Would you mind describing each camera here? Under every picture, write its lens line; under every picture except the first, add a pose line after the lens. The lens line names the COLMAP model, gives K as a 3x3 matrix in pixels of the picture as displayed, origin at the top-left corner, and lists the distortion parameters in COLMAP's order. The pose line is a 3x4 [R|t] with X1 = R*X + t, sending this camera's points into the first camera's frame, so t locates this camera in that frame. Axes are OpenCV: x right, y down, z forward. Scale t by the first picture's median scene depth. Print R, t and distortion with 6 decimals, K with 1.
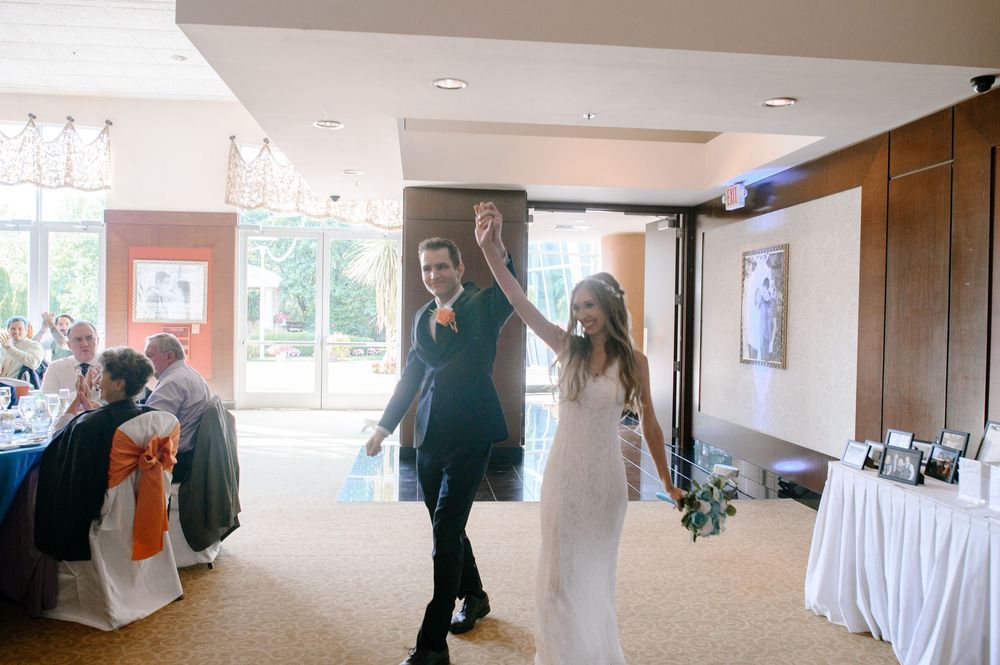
lens RADIAL K [[744.7, 0, 500.0], [0, 744.7, 332.5], [0, 0, 1]] dist [-0.029261, 0.004760]
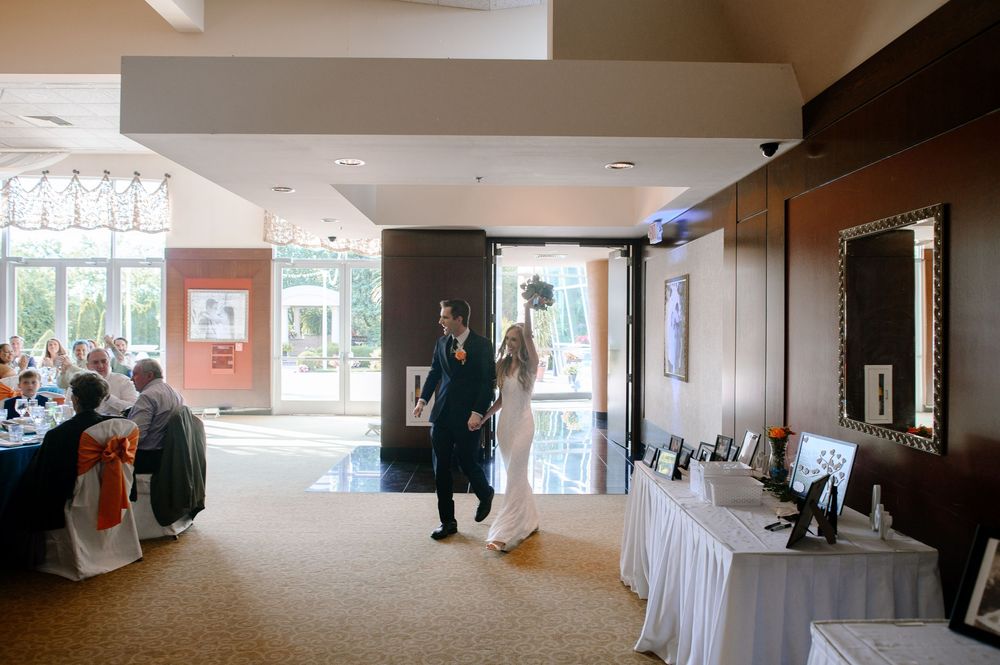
lens RADIAL K [[704.3, 0, 533.5], [0, 704.3, 332.2], [0, 0, 1]] dist [-0.042301, 0.021764]
pose [[0.996401, -0.009053, -0.084276, 0.287587], [0.008072, 0.999896, -0.011984, -0.021182], [0.084376, 0.011260, 0.996370, -0.140817]]
